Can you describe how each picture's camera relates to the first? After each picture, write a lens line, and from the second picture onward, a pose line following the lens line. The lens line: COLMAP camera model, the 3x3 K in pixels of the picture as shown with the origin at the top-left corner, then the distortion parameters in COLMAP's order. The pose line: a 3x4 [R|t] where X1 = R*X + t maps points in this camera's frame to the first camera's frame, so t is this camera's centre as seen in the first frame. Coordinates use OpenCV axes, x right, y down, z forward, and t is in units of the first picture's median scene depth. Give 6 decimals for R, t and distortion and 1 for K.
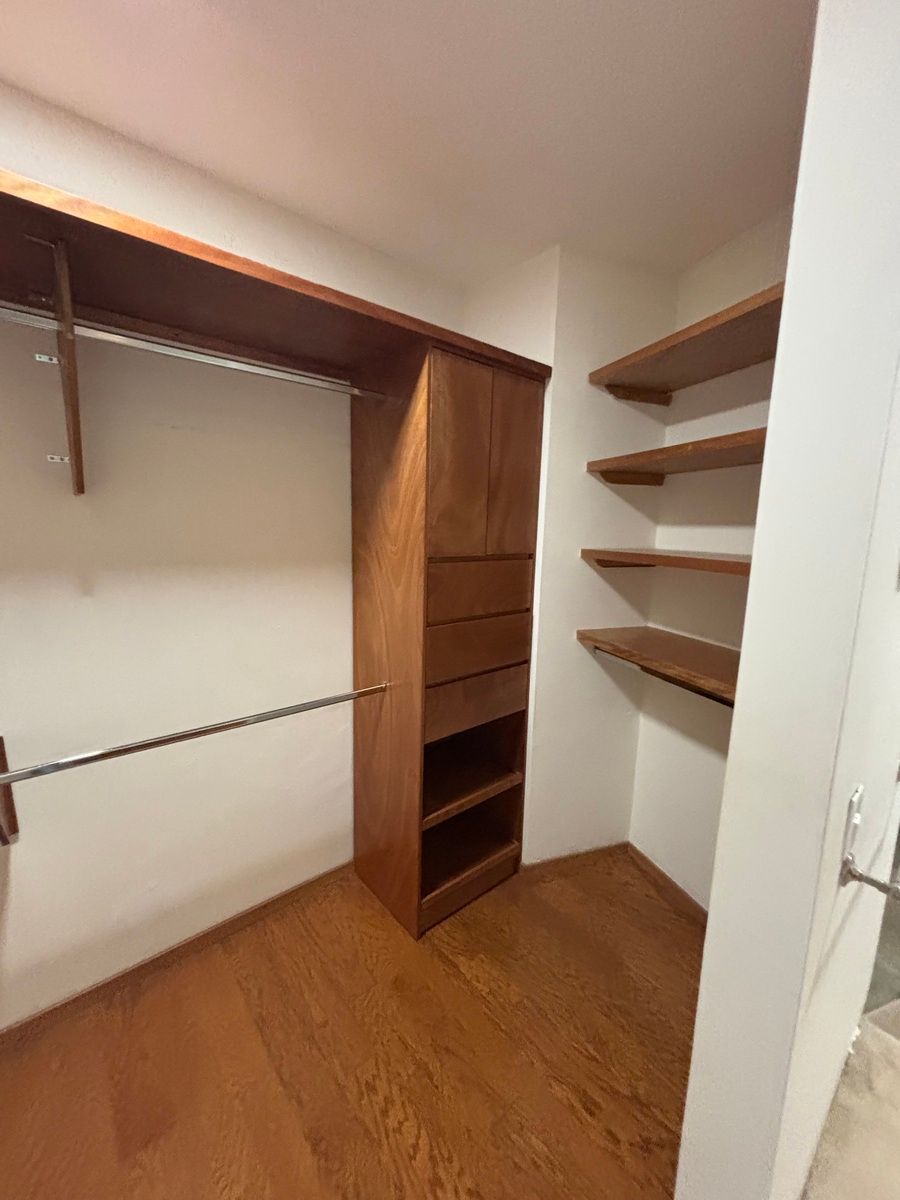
lens RADIAL K [[479.9, 0, 458.5], [0, 479.9, 599.3], [0, 0, 1]] dist [-0.001847, -0.000127]
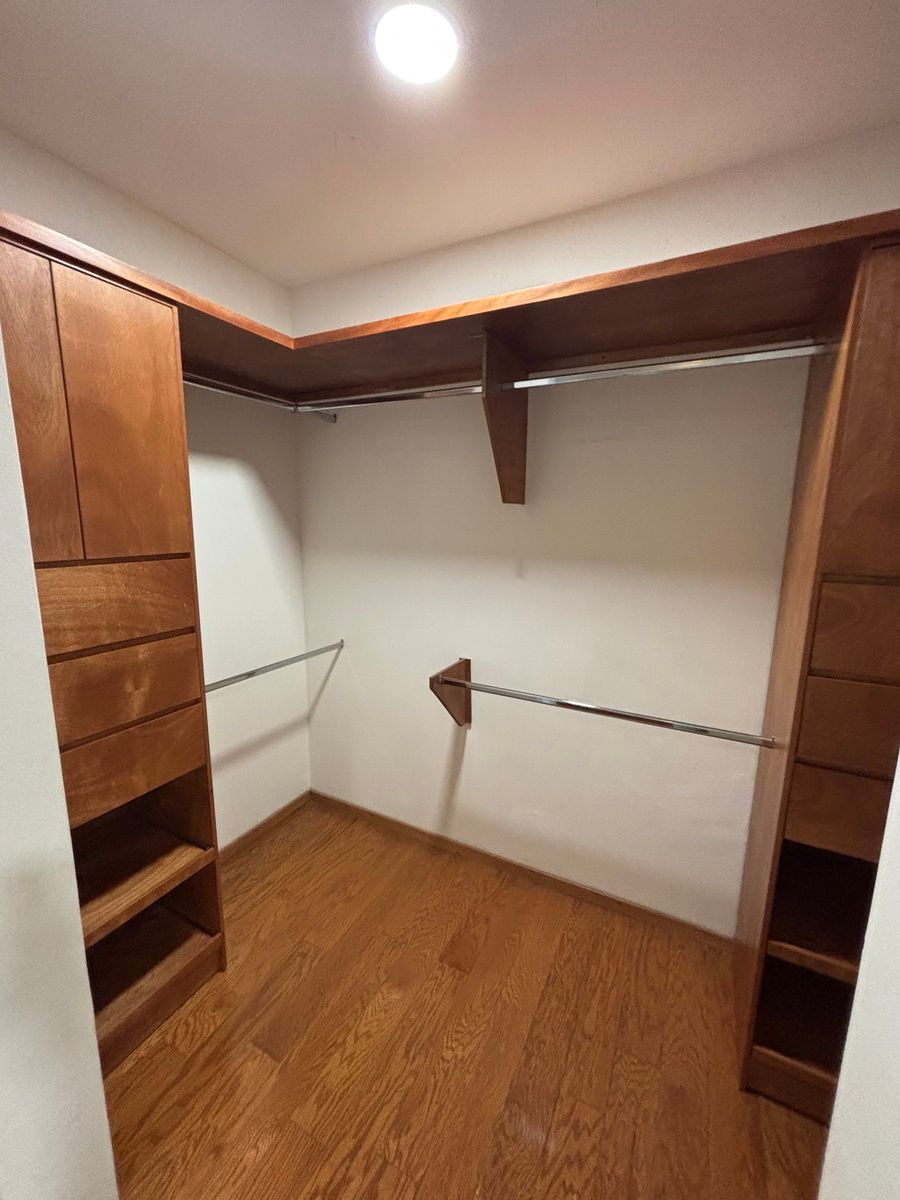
lens RADIAL K [[479.9, 0, 458.5], [0, 479.9, 599.3], [0, 0, 1]] dist [-0.001847, -0.000127]
pose [[0.367900, 0.137599, -0.919628, 0.377087], [-0.155669, 0.984147, 0.084977, -0.027543], [0.916742, 0.111894, 0.383488, 0.274334]]
